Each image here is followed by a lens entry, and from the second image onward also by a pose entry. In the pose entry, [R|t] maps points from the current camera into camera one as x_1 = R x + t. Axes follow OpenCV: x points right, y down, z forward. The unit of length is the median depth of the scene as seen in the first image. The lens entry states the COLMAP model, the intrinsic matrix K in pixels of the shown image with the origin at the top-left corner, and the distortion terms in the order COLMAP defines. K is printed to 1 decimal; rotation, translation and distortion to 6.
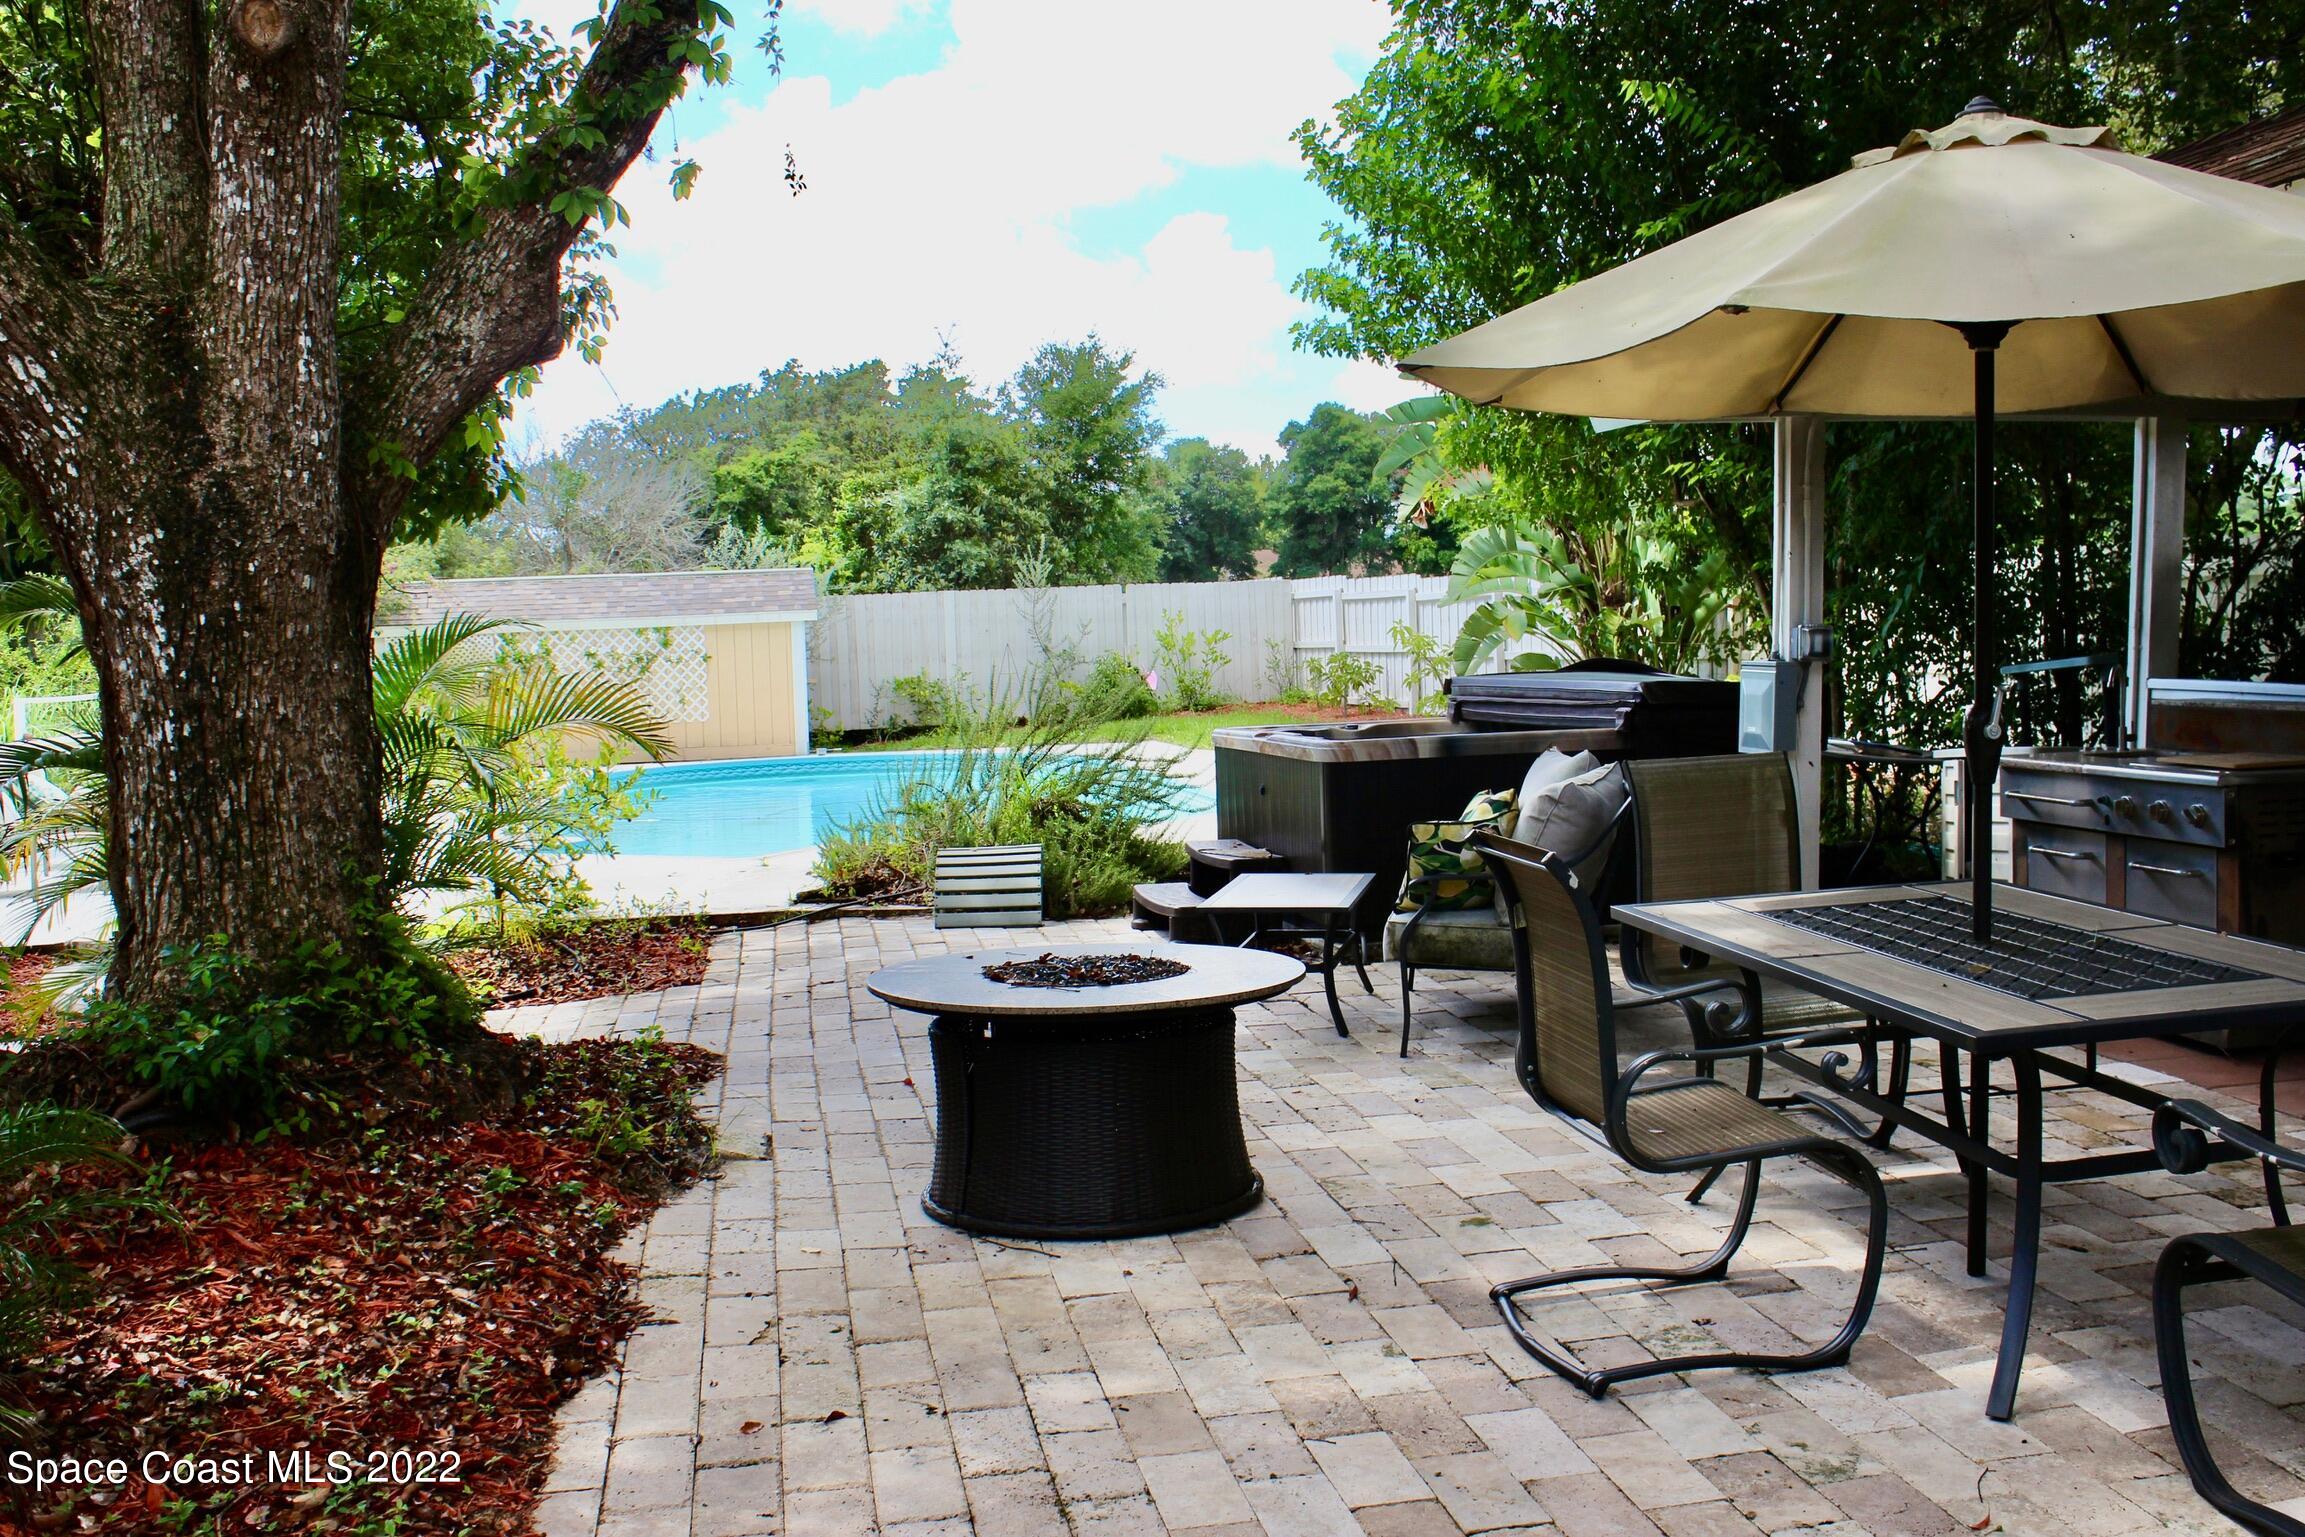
lens RADIAL K [[2164.1, 0, 1149.9], [0, 2164.1, 777.4], [0, 0, 1]] dist [-0.144212, 0.138450]
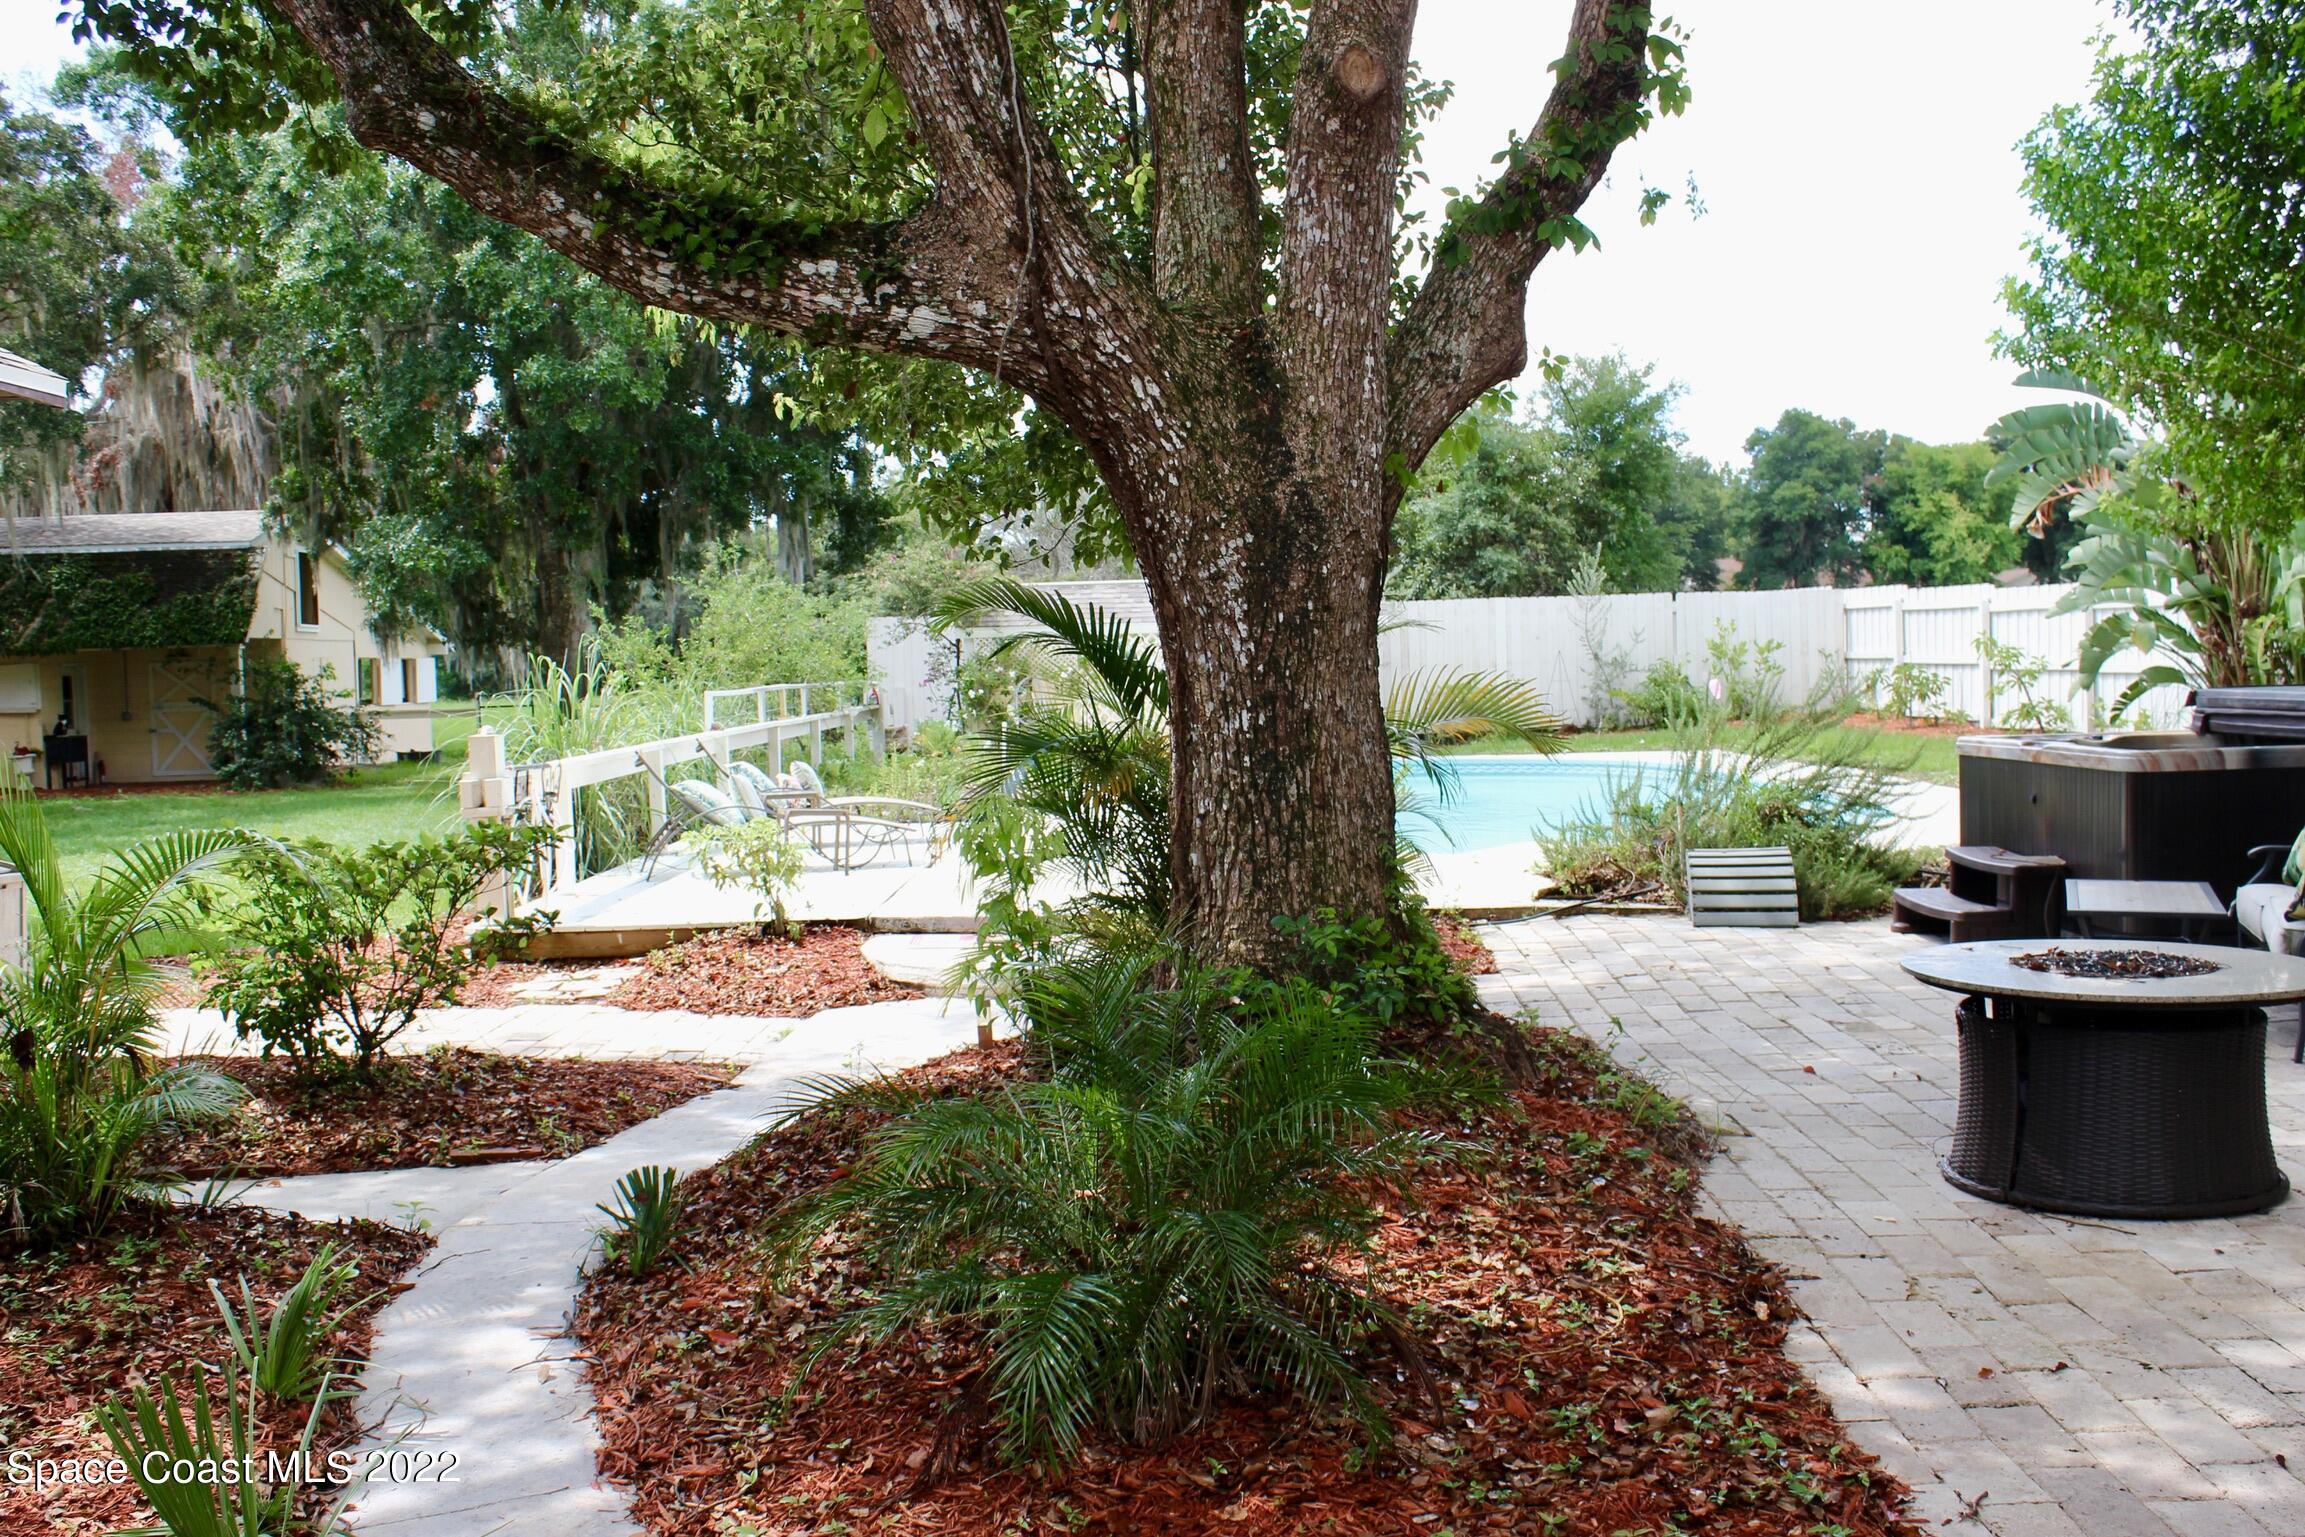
lens RADIAL K [[2158.9, 0, 1122.8], [0, 2158.9, 770.6], [0, 0, 1]] dist [-0.157195, 0.146617]
pose [[0.977468, 0.018464, -0.210275, -0.163446], [-0.019727, 0.999798, -0.003911, 0.005395], [0.210160, 0.007971, 0.977634, -0.053698]]
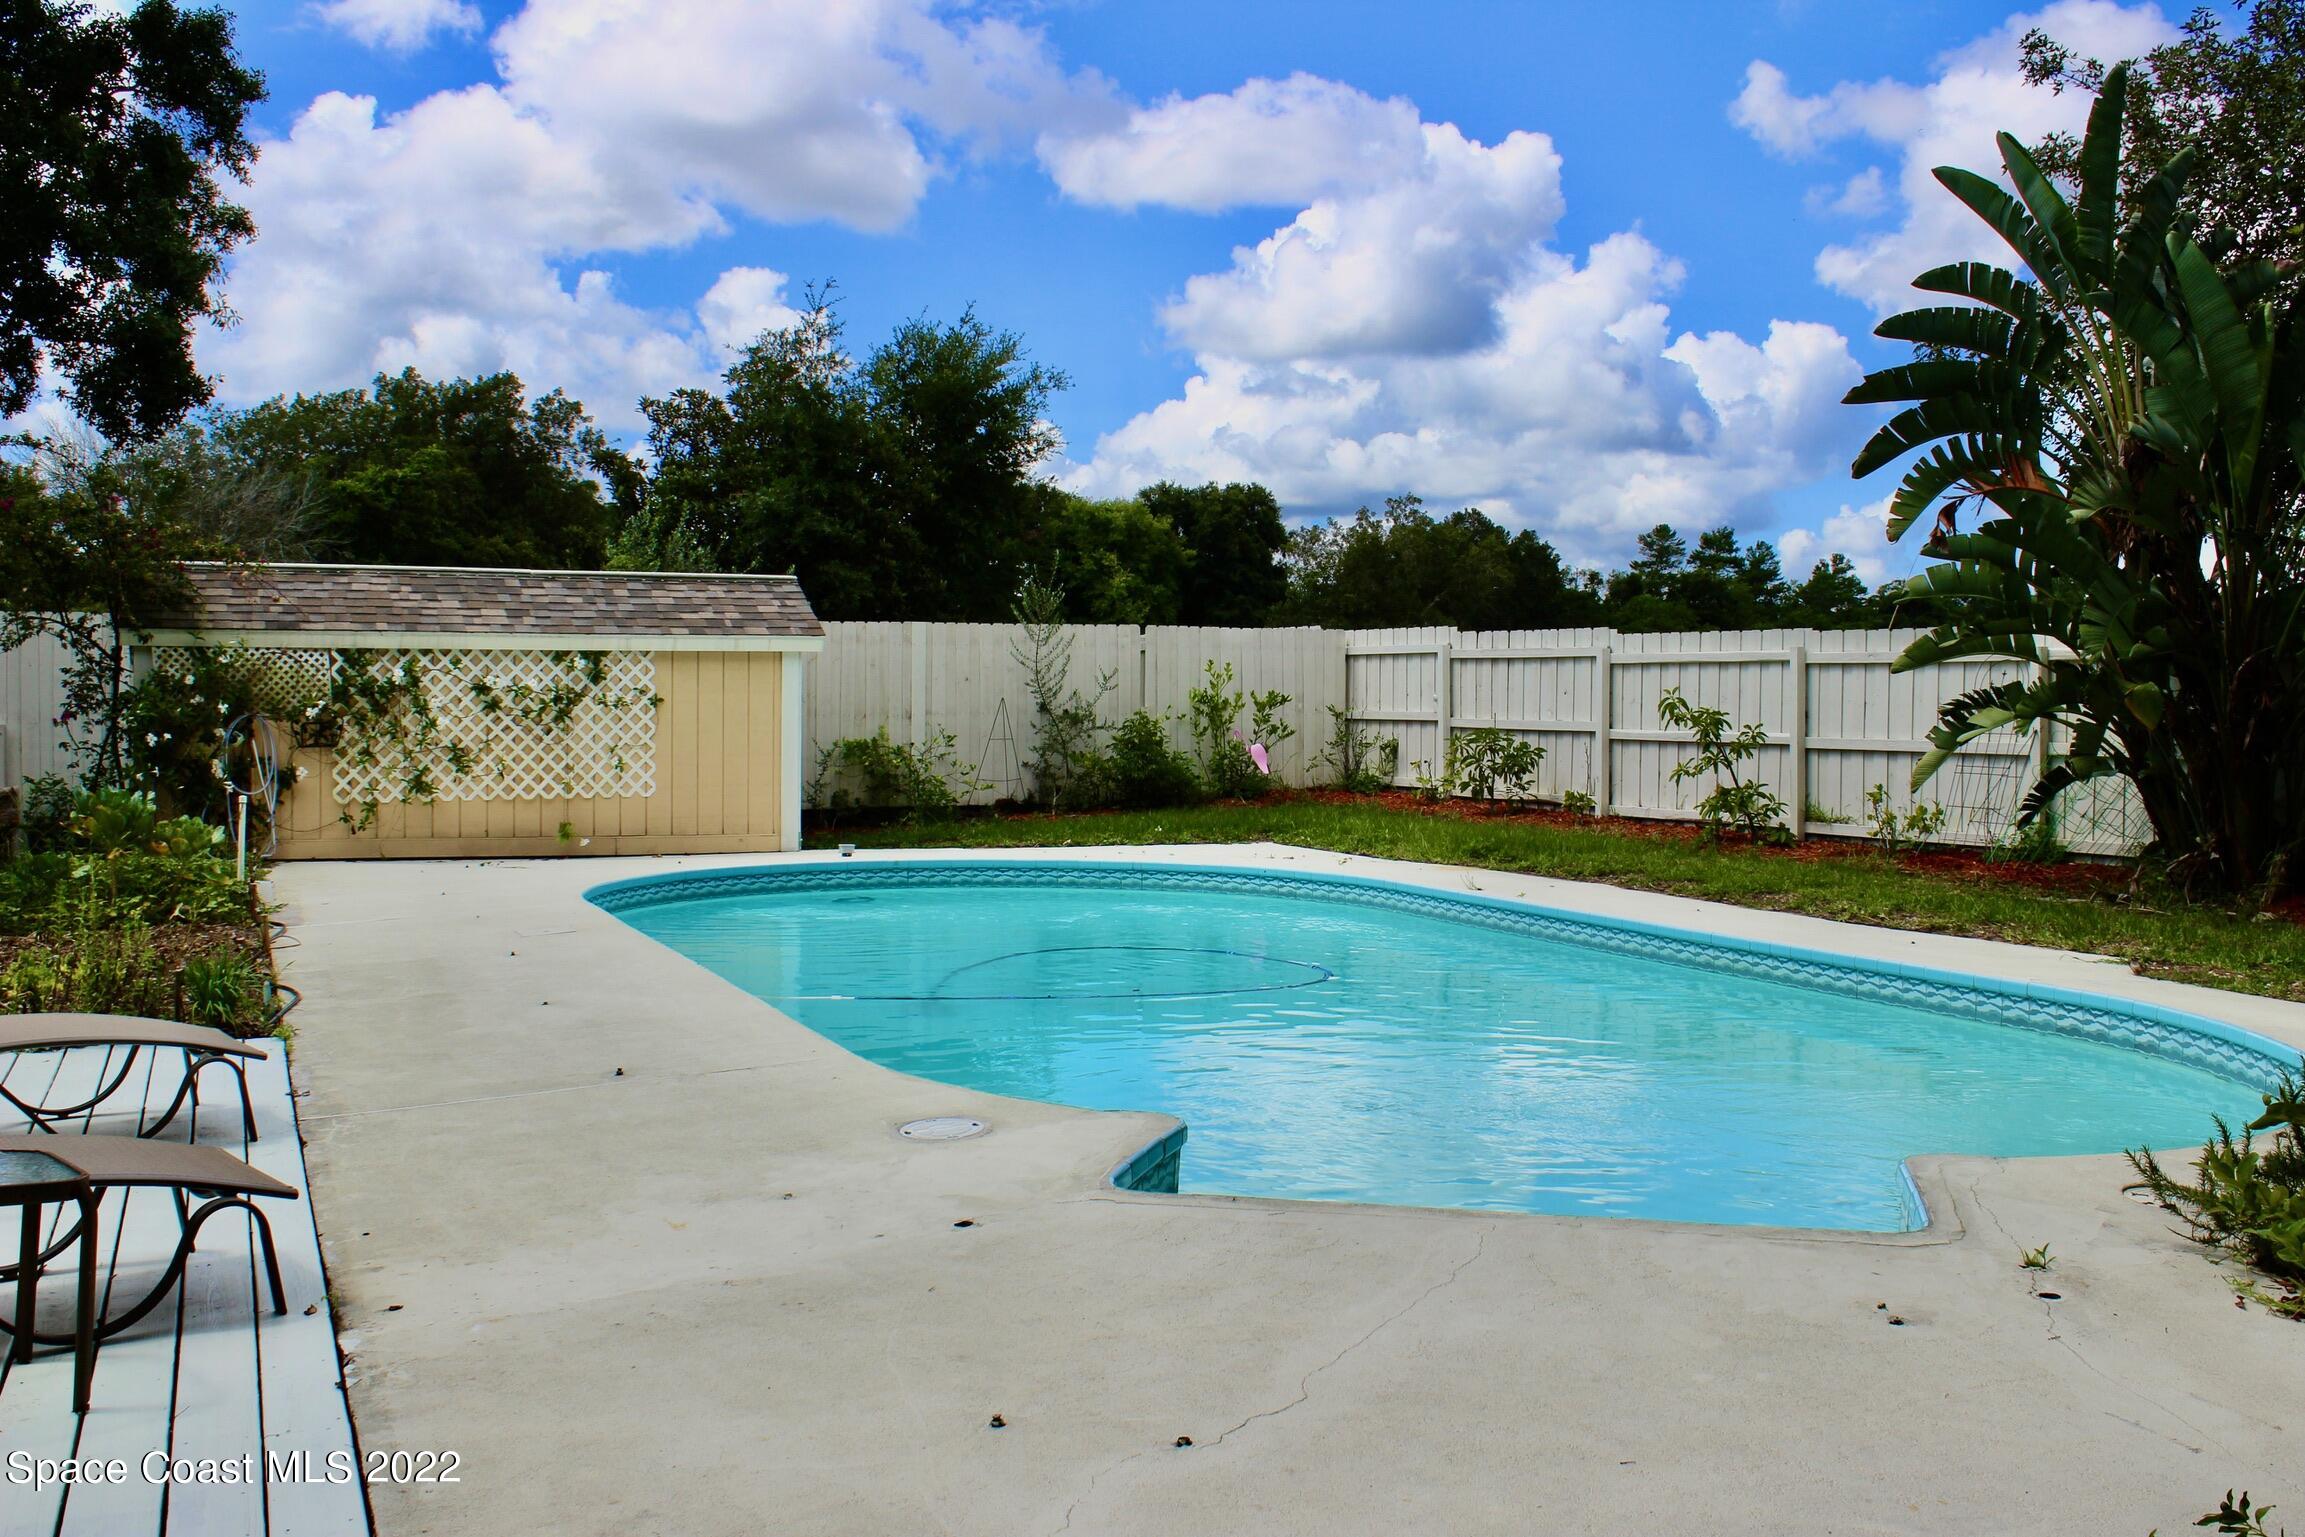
lens RADIAL K [[2164.1, 0, 1149.9], [0, 2164.1, 777.4], [0, 0, 1]] dist [-0.144212, 0.138450]
pose [[0.976561, 0.032984, 0.212698, -0.523545], [-0.026350, 0.999076, -0.033953, -0.036109], [-0.213621, 0.027553, 0.976528, 0.858311]]
